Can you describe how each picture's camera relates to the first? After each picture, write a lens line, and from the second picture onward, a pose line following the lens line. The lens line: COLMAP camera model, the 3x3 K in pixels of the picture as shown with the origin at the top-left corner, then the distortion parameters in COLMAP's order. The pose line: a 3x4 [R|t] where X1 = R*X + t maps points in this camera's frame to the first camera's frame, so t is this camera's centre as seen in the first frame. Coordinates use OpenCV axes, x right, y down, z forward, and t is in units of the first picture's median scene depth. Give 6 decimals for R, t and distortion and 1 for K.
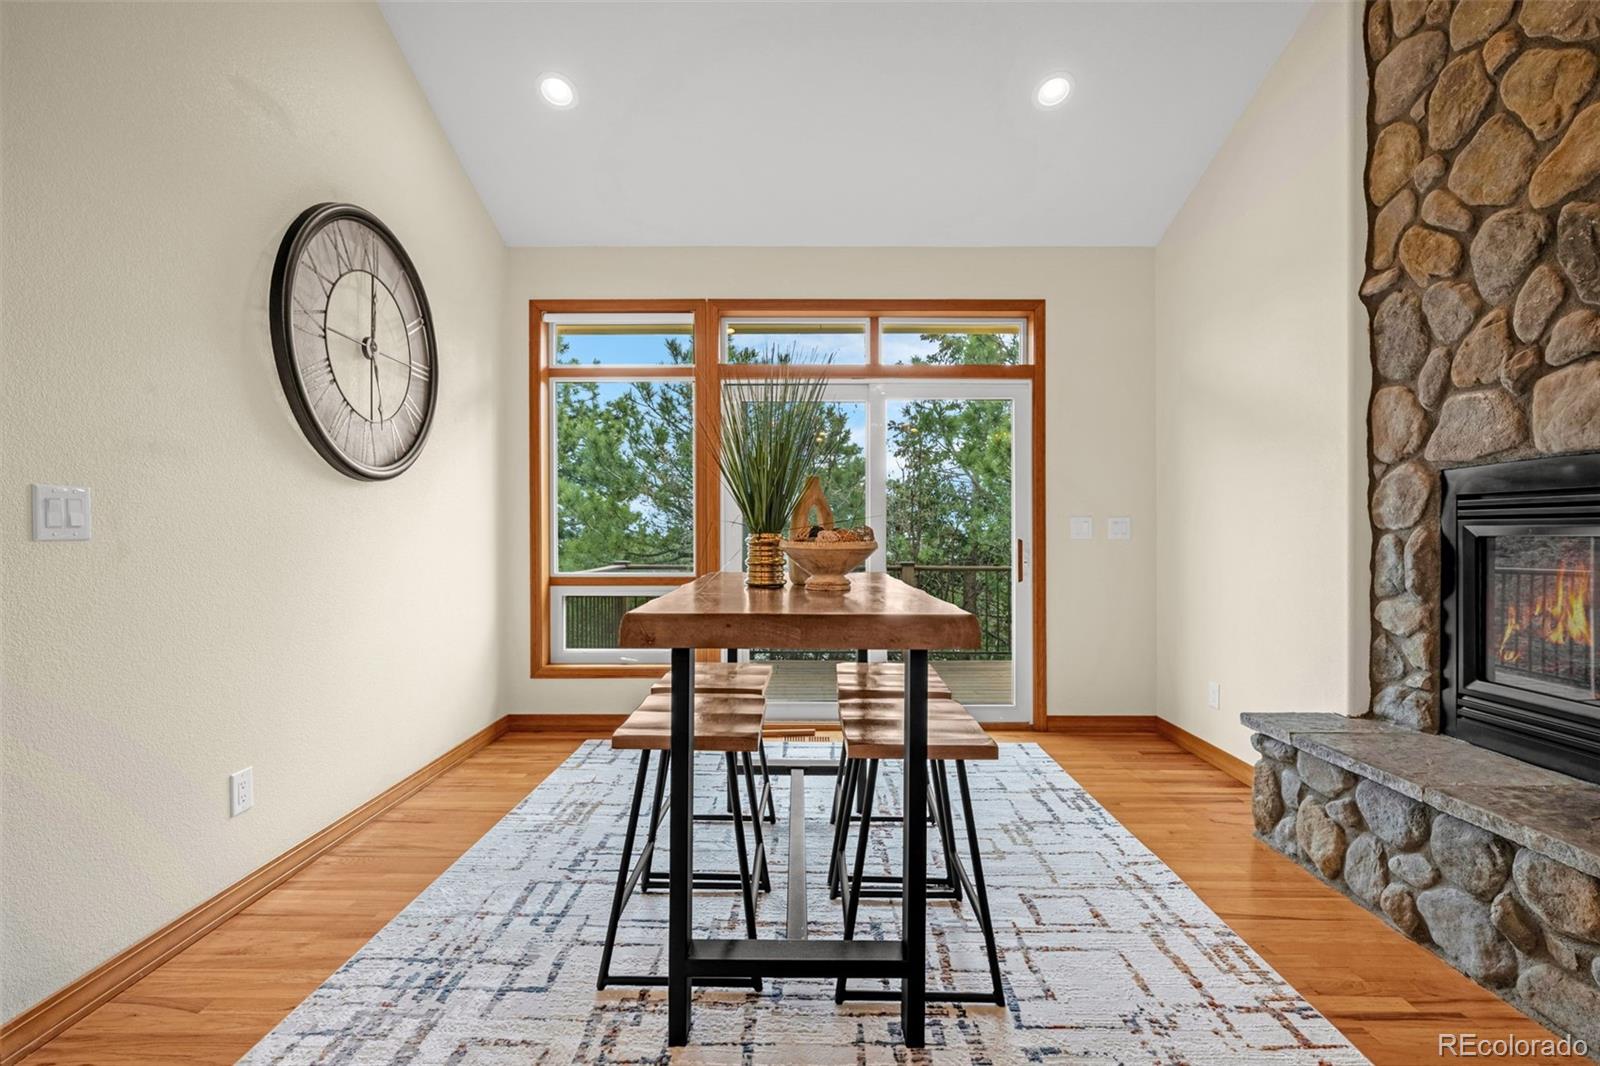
lens RADIAL K [[778.9, 0, 800.0], [0, 778.9, 533.0], [0, 0, 1]] dist [-0.000941, -0.000264]
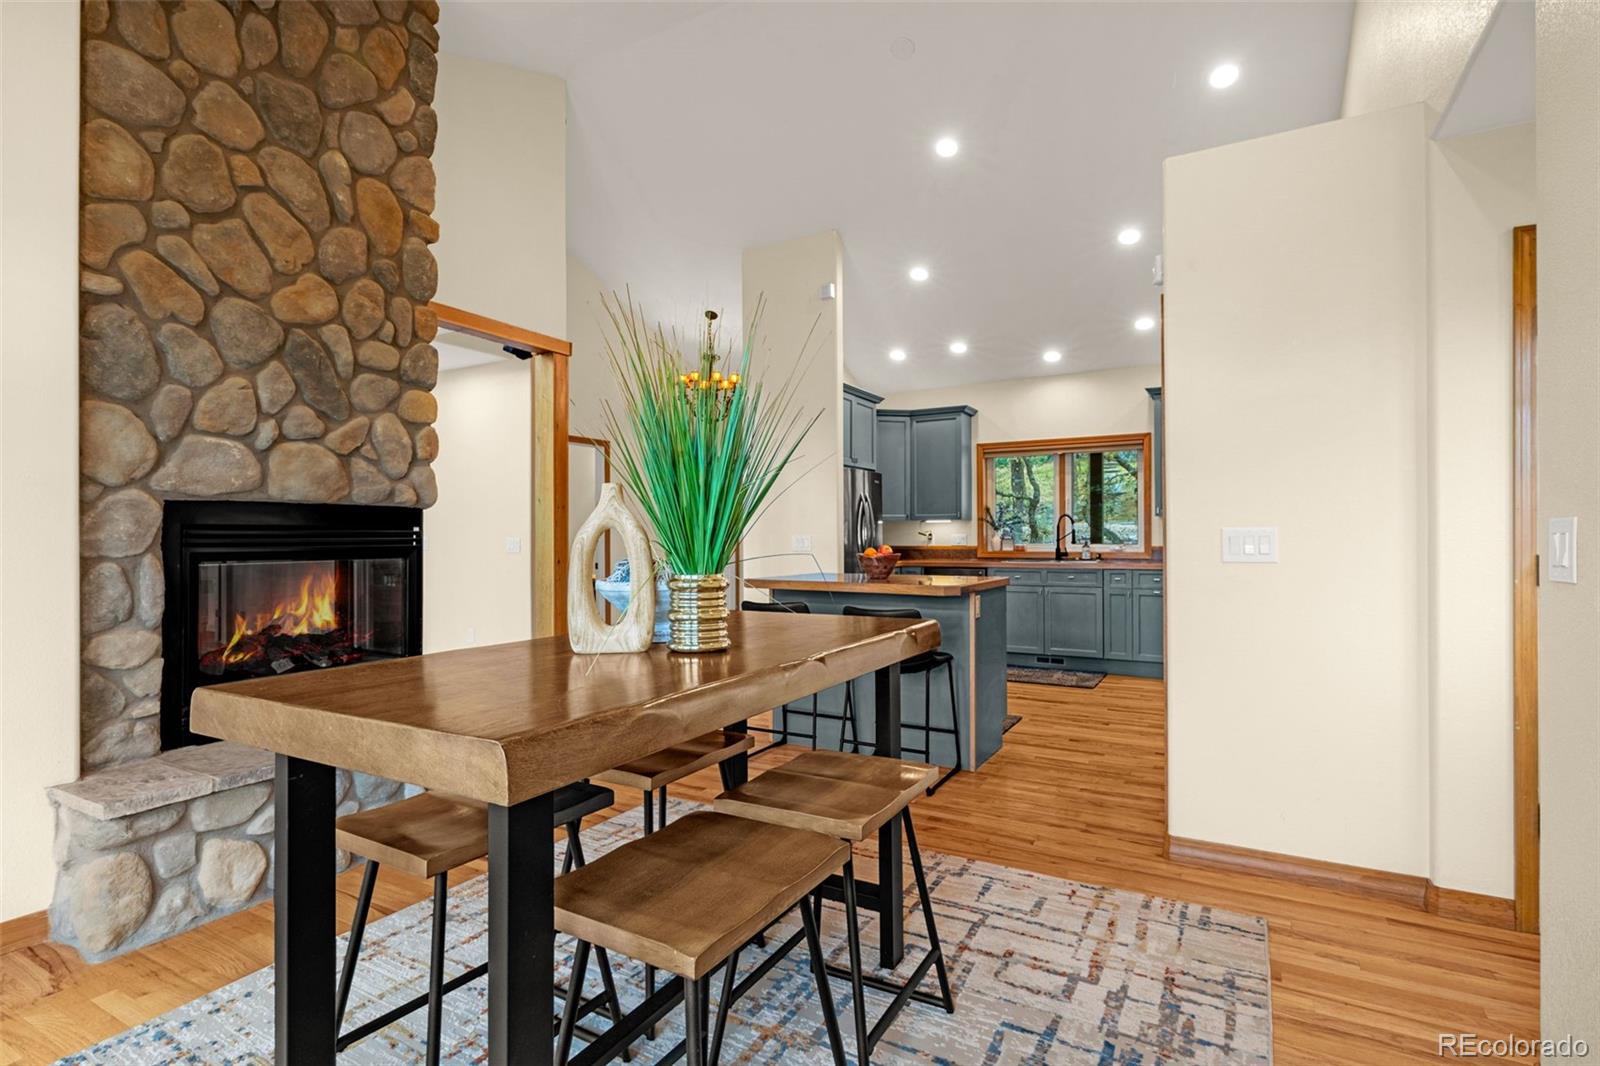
lens RADIAL K [[778.9, 0, 800.0], [0, 778.9, 533.0], [0, 0, 1]] dist [-0.000941, -0.000264]
pose [[-0.876173, 0.001670, 0.481994, -0.429820], [-0.001823, 0.999975, -0.006778, -0.030311], [-0.481993, -0.006818, -0.876148, 1.487607]]
